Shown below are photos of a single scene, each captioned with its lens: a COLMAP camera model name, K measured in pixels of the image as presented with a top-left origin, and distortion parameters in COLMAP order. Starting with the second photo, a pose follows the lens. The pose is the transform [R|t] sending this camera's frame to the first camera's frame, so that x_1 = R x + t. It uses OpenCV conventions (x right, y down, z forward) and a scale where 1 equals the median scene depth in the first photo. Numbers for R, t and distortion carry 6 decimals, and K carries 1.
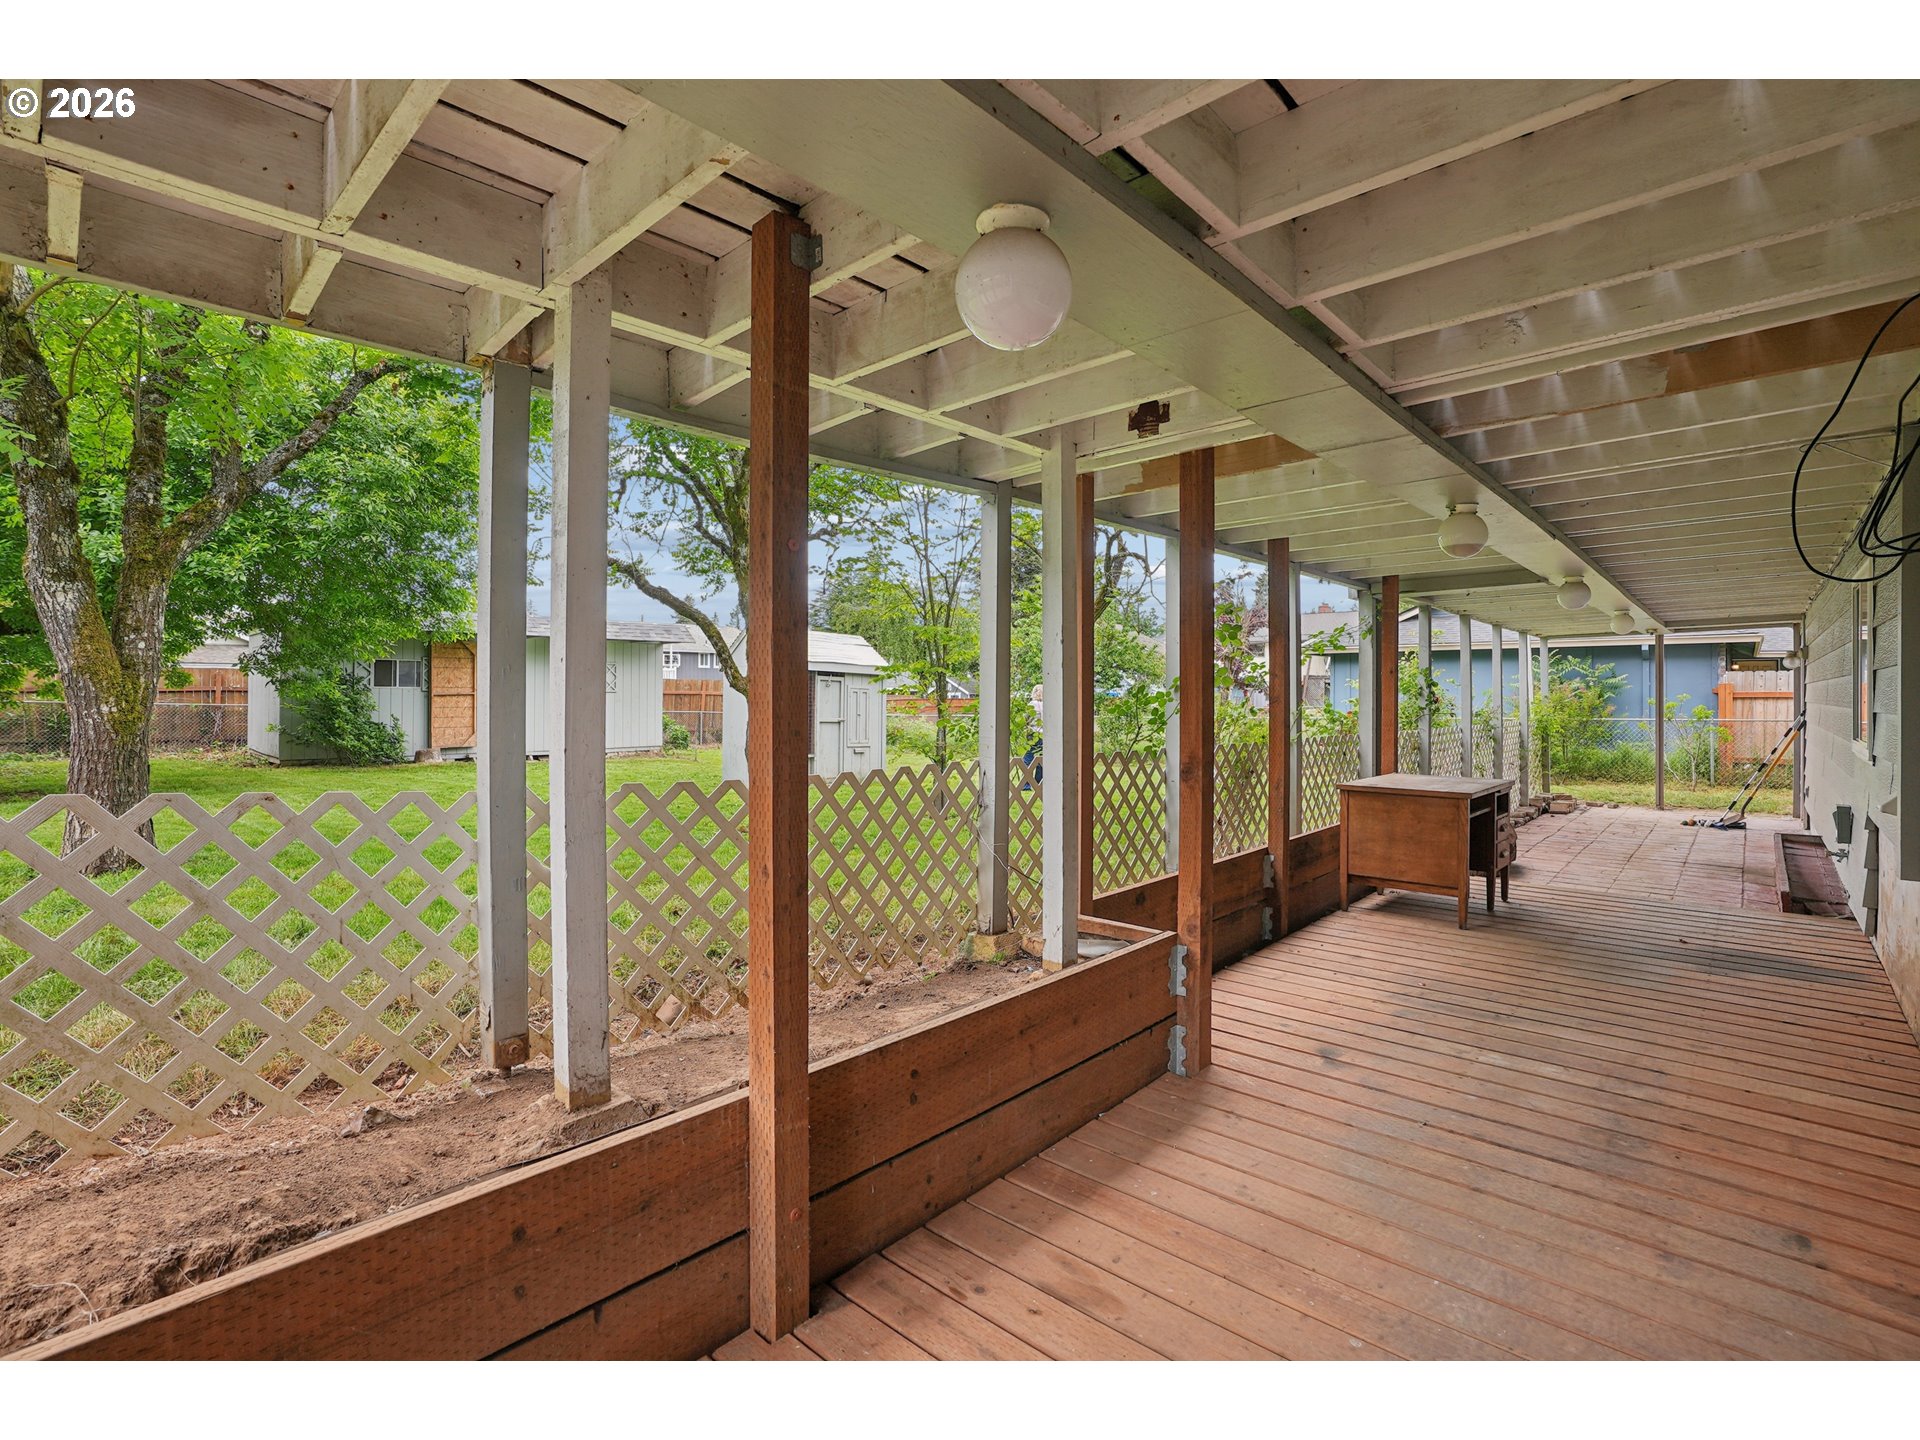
lens RADIAL K [[893.8, 0, 961.7], [0, 893.8, 705.3], [0, 0, 1]] dist [-0.069207, 0.027526]
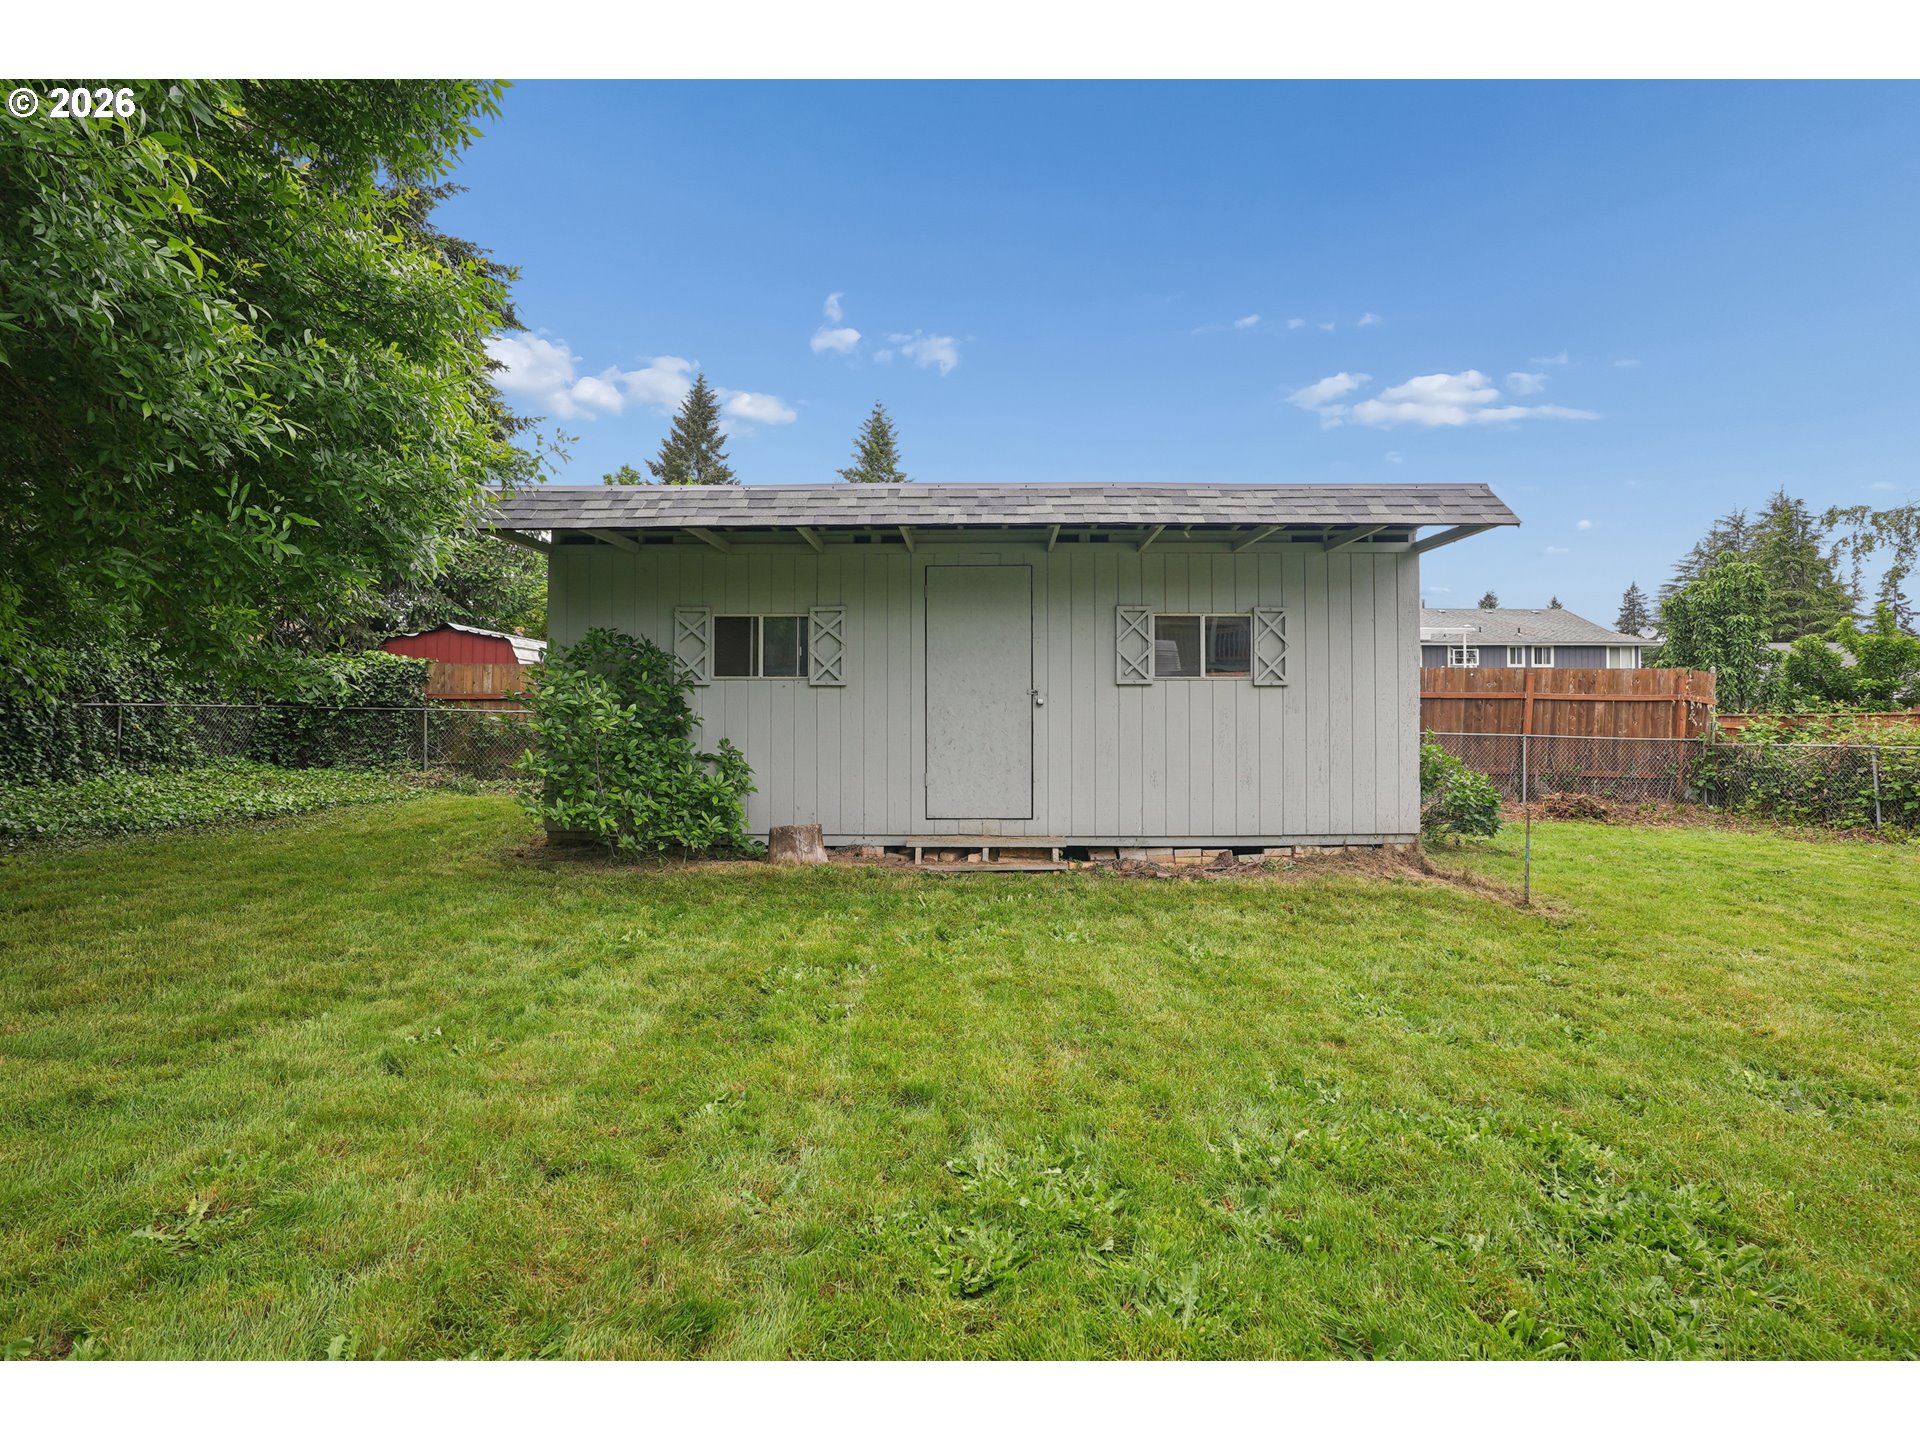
lens RADIAL K [[893.8, 0, 961.7], [0, 893.8, 705.3], [0, 0, 1]] dist [-0.069207, 0.027526]
pose [[0.665737, -0.005831, -0.746164, -0.180649], [-0.006366, 0.999889, -0.013494, -0.000709], [0.746159, 0.013733, 0.665626, 0.578869]]
